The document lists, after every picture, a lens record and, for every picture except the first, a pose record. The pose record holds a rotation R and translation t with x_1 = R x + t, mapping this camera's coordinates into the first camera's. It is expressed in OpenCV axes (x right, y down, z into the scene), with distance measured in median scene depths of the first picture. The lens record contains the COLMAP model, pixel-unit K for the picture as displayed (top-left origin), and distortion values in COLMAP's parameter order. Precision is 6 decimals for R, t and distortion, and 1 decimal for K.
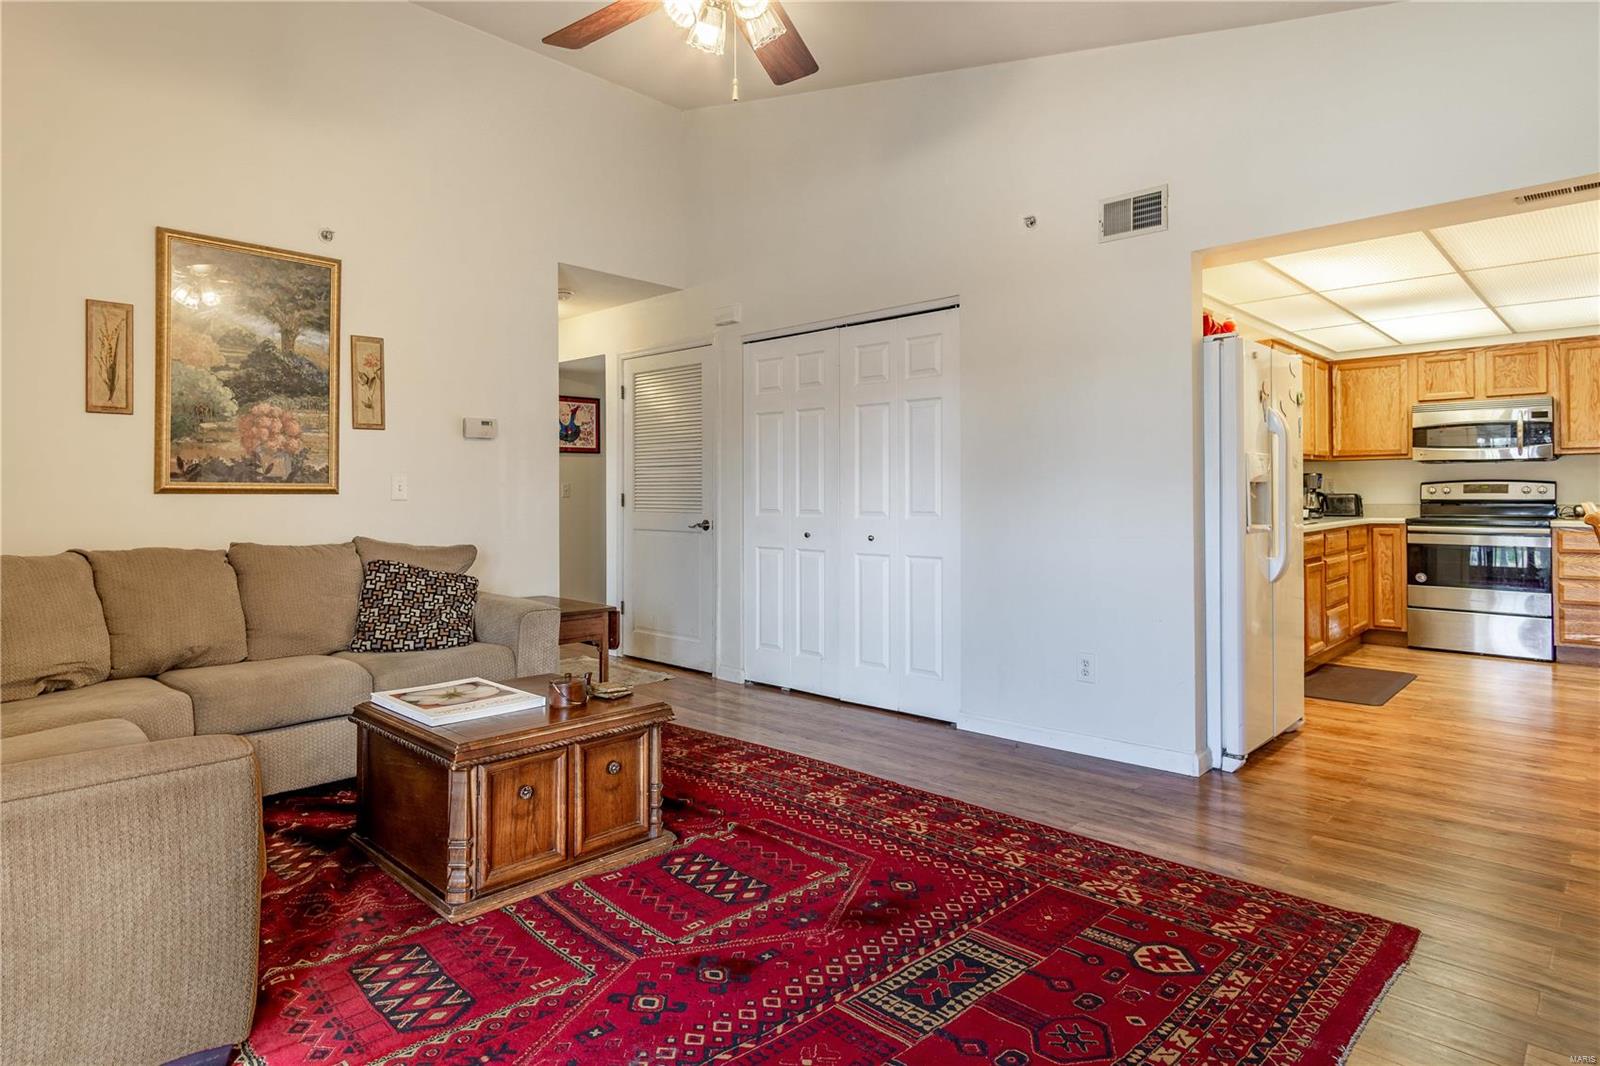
lens RADIAL K [[876.1, 0, 764.8], [0, 876.1, 486.6], [0, 0, 1]] dist [0.002091, 0.000216]
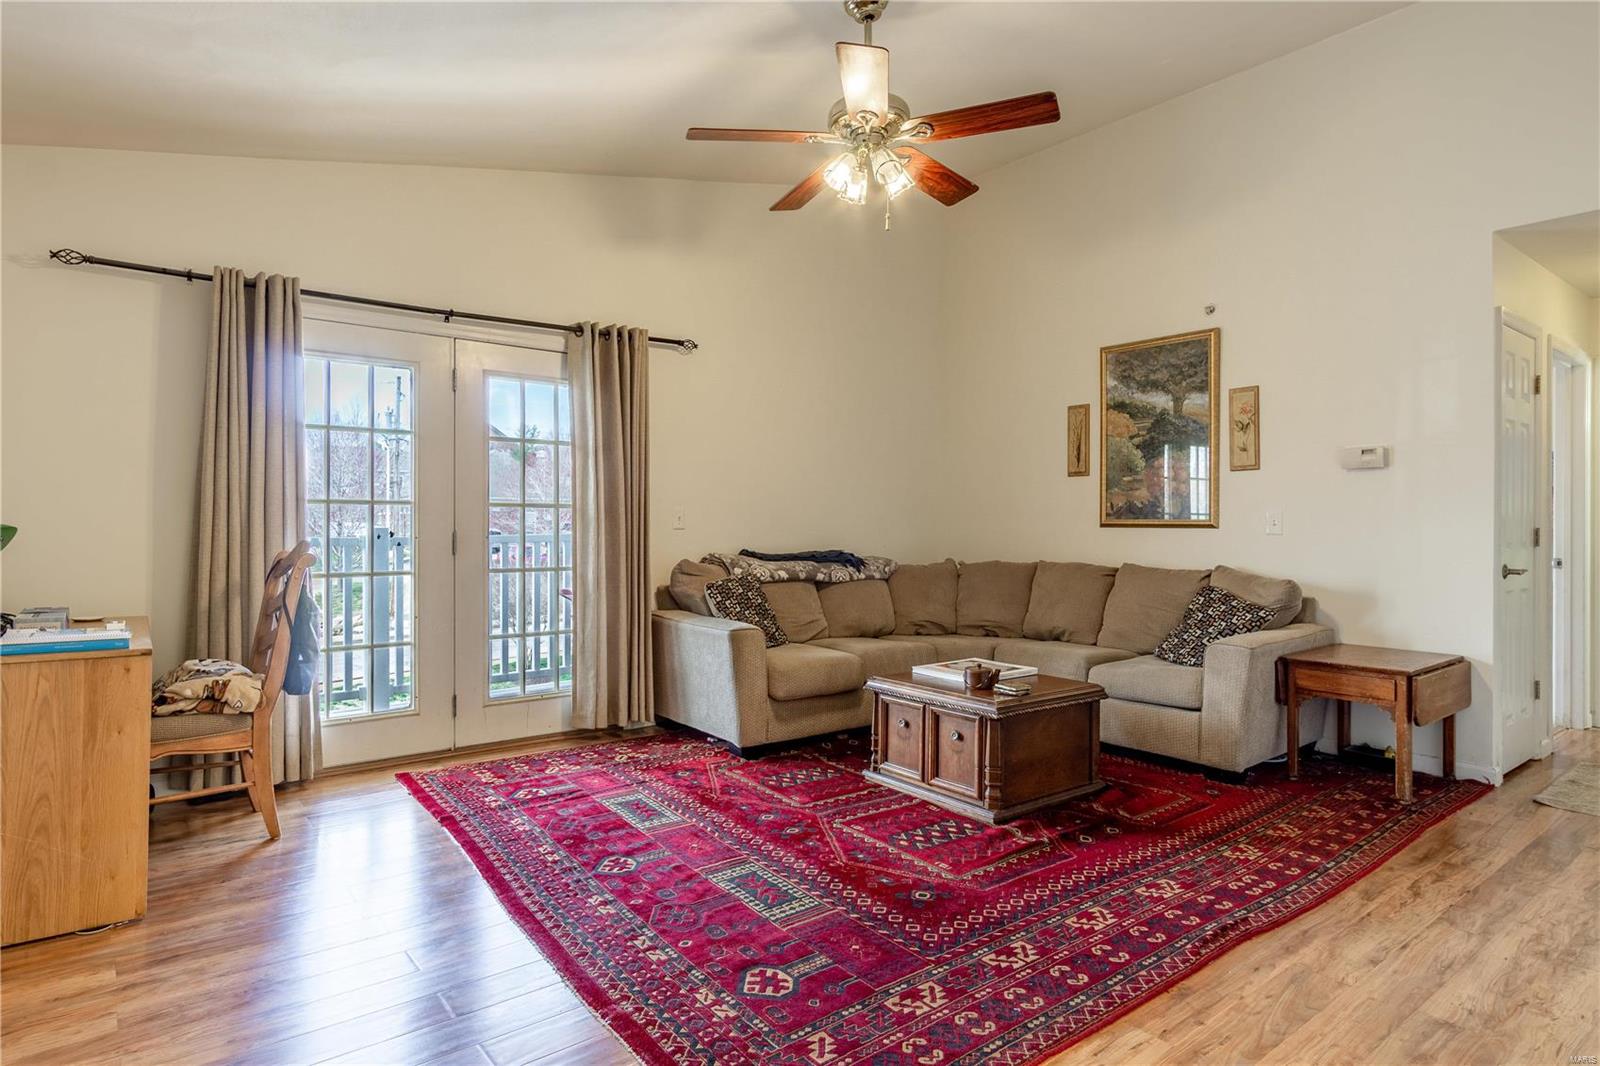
lens RADIAL K [[869.5, 0, 796.8], [0, 869.5, 523.2], [0, 0, 1]] dist [-0.000603, -0.000136]
pose [[-0.107799, -0.001699, -0.994171, 1.002169], [0.003154, 0.999993, -0.002051, 0.002934], [0.994168, -0.003357, -0.107793, 0.785338]]
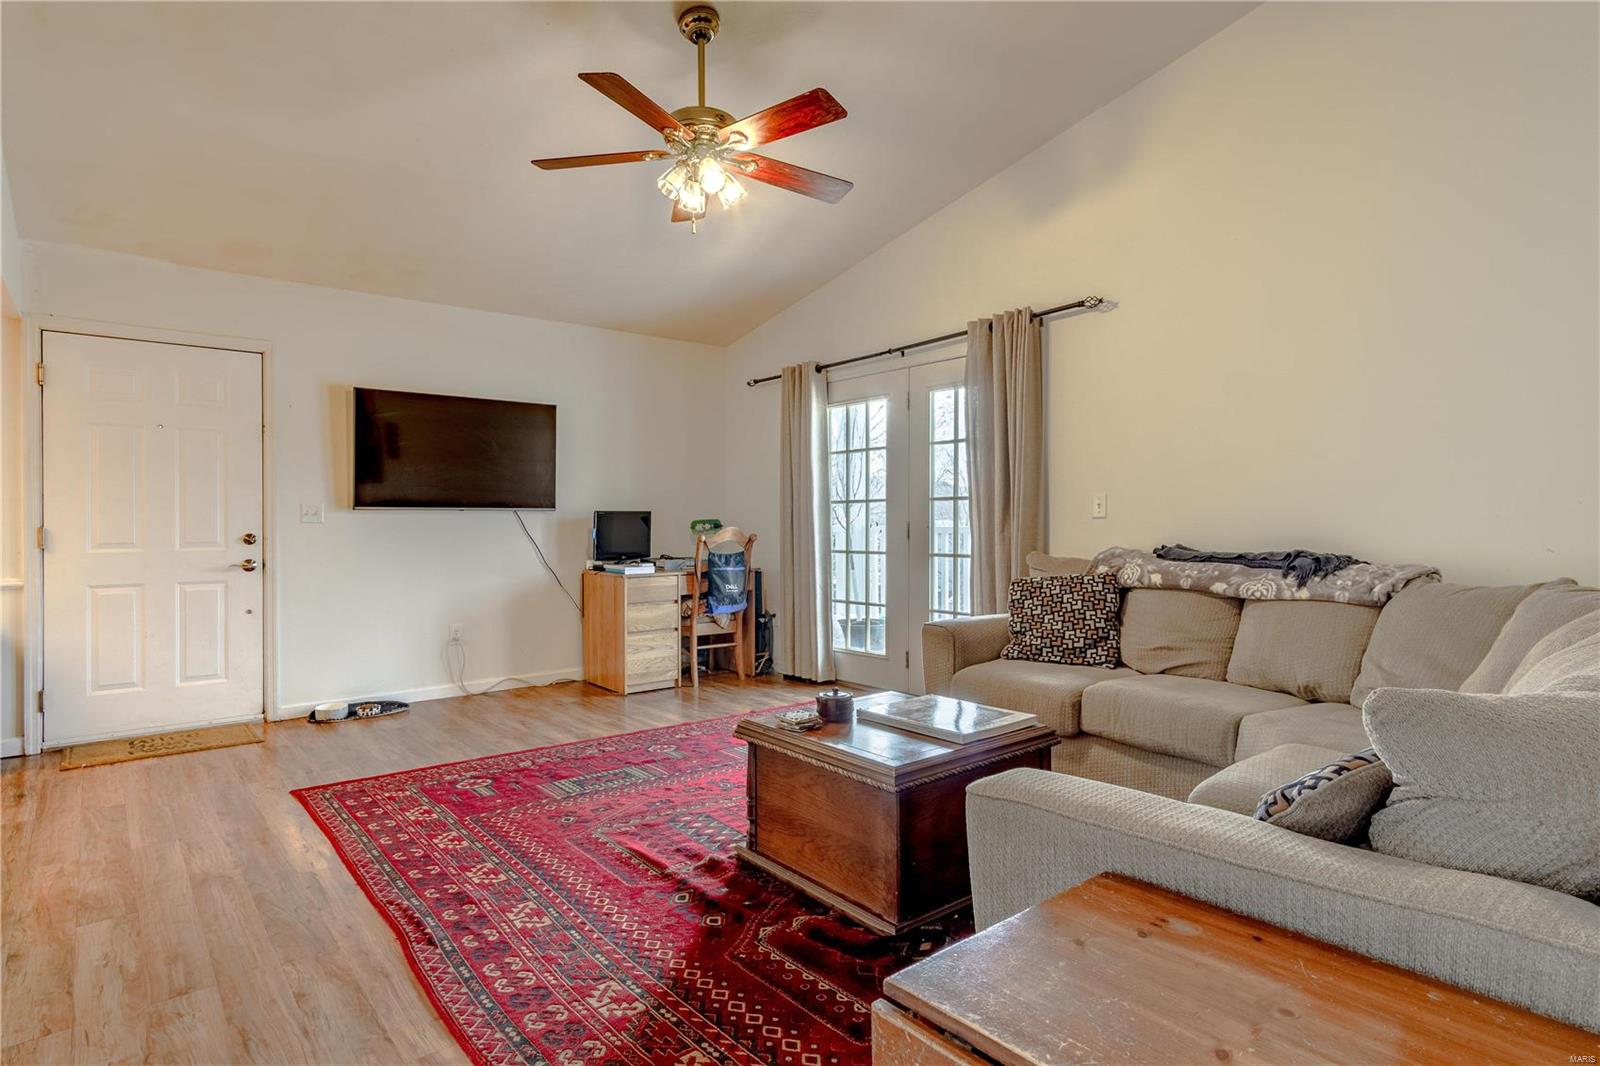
lens RADIAL K [[869.5, 0, 796.8], [0, 869.5, 523.2], [0, 0, 1]] dist [-0.000603, -0.000136]
pose [[-0.995329, 0.009592, 0.096059, -0.252419], [0.009448, 0.999953, -0.001951, 0.016547], [-0.096073, -0.001034, -0.995374, 1.837521]]
